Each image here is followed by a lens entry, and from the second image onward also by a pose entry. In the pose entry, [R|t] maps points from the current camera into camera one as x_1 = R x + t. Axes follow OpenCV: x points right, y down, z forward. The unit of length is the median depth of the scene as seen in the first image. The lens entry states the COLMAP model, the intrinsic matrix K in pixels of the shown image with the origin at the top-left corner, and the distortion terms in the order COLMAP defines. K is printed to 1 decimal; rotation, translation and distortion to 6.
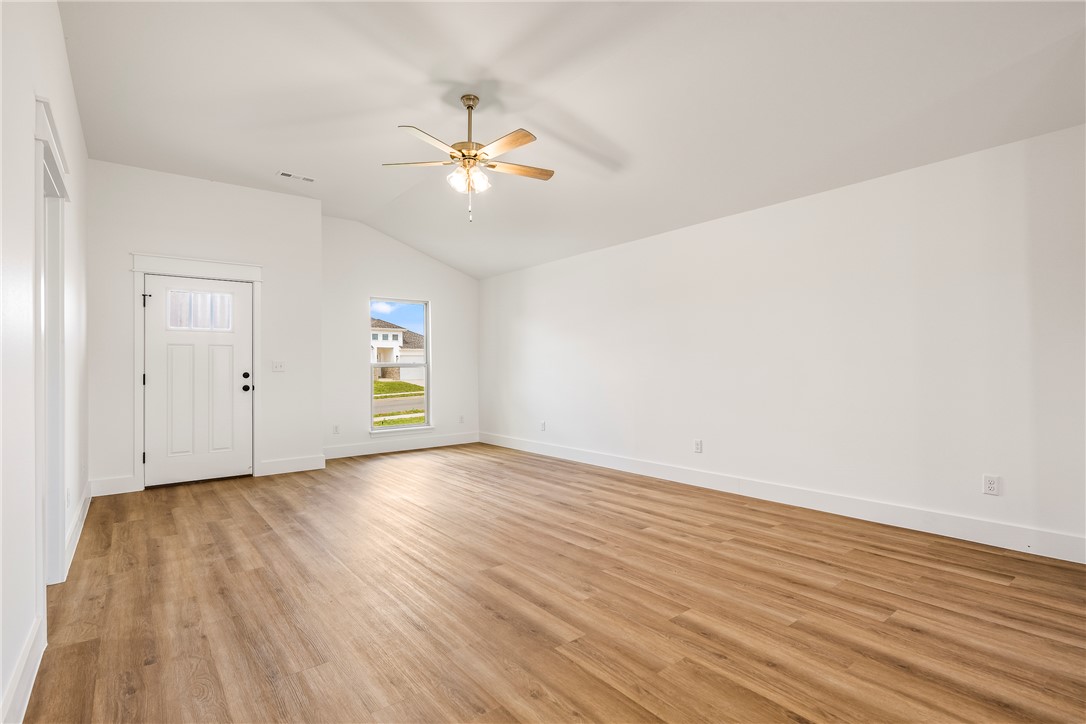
lens RADIAL K [[527.6, 0, 543.0], [0, 527.6, 362.0], [0, 0, 1]] dist [-0.000803, -0.000230]
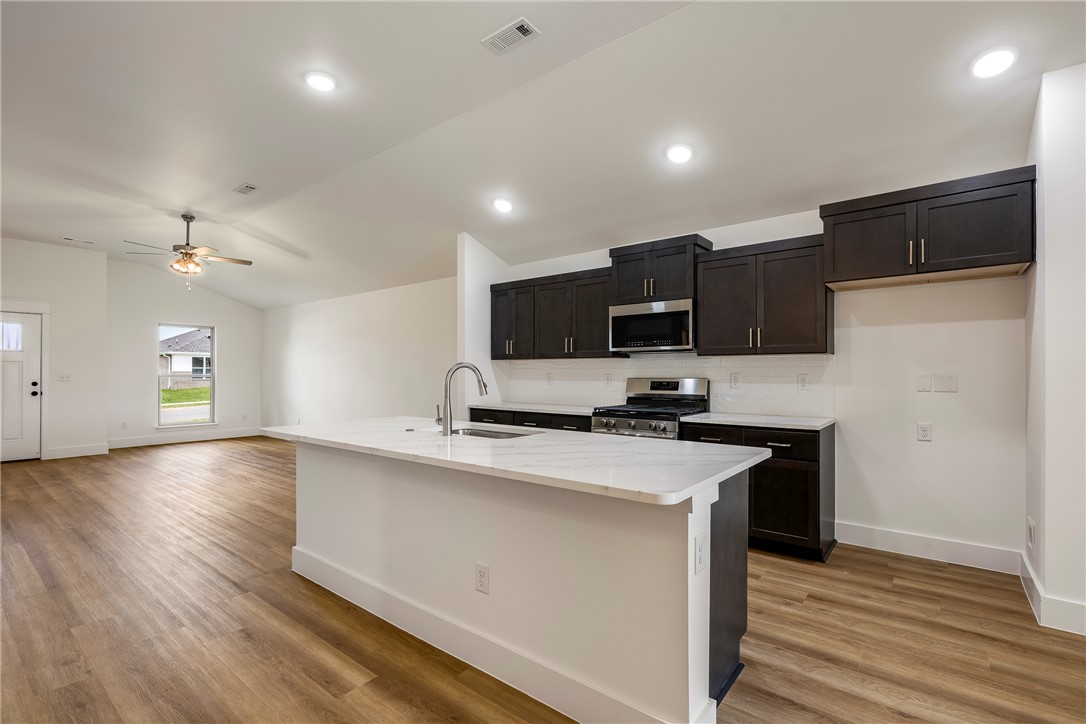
lens RADIAL K [[494.9, 0, 545.6], [0, 494.9, 371.0], [0, 0, 1]] dist [-0.001837, -0.000580]
pose [[0.972942, 0.013139, 0.230677, 0.595824], [-0.014151, 0.999896, 0.002735, -0.042991], [-0.230617, -0.005925, 0.973027, -0.751664]]
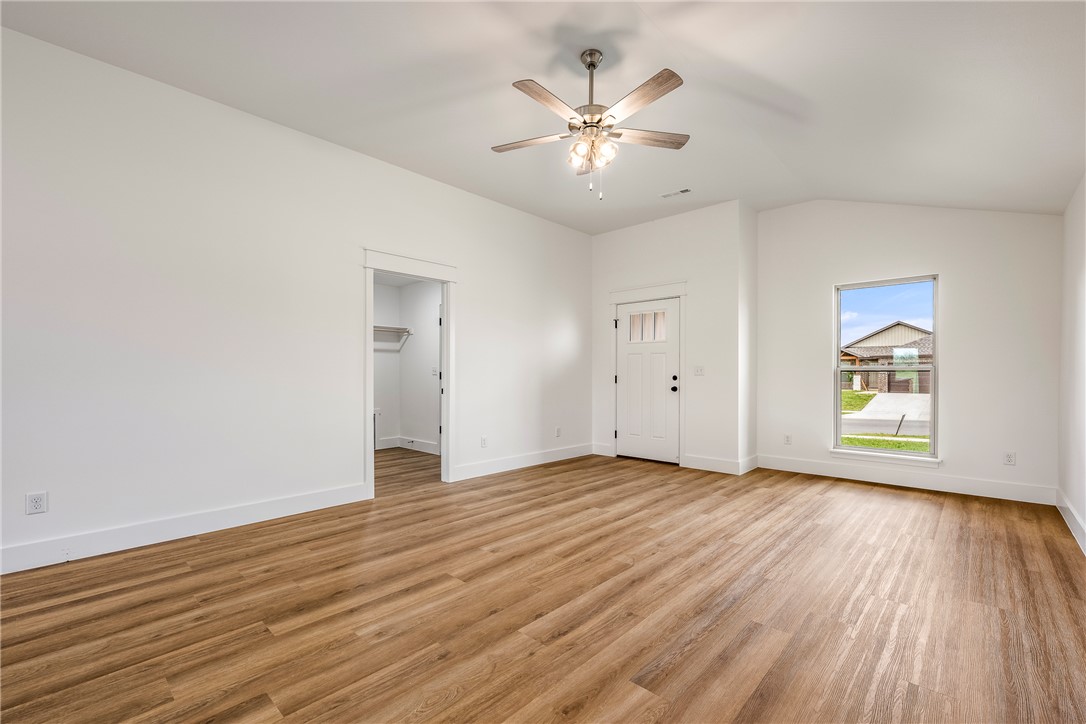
lens RADIAL K [[461.9, 0, 529.3], [0, 461.9, 378.5], [0, 0, 1]] dist [0.000998, 0.000248]
pose [[0.137909, 0.020689, -0.990229, 0.600569], [0.007916, 0.999727, 0.021990, 0.001605], [0.990413, -0.010872, 0.137707, 0.802765]]
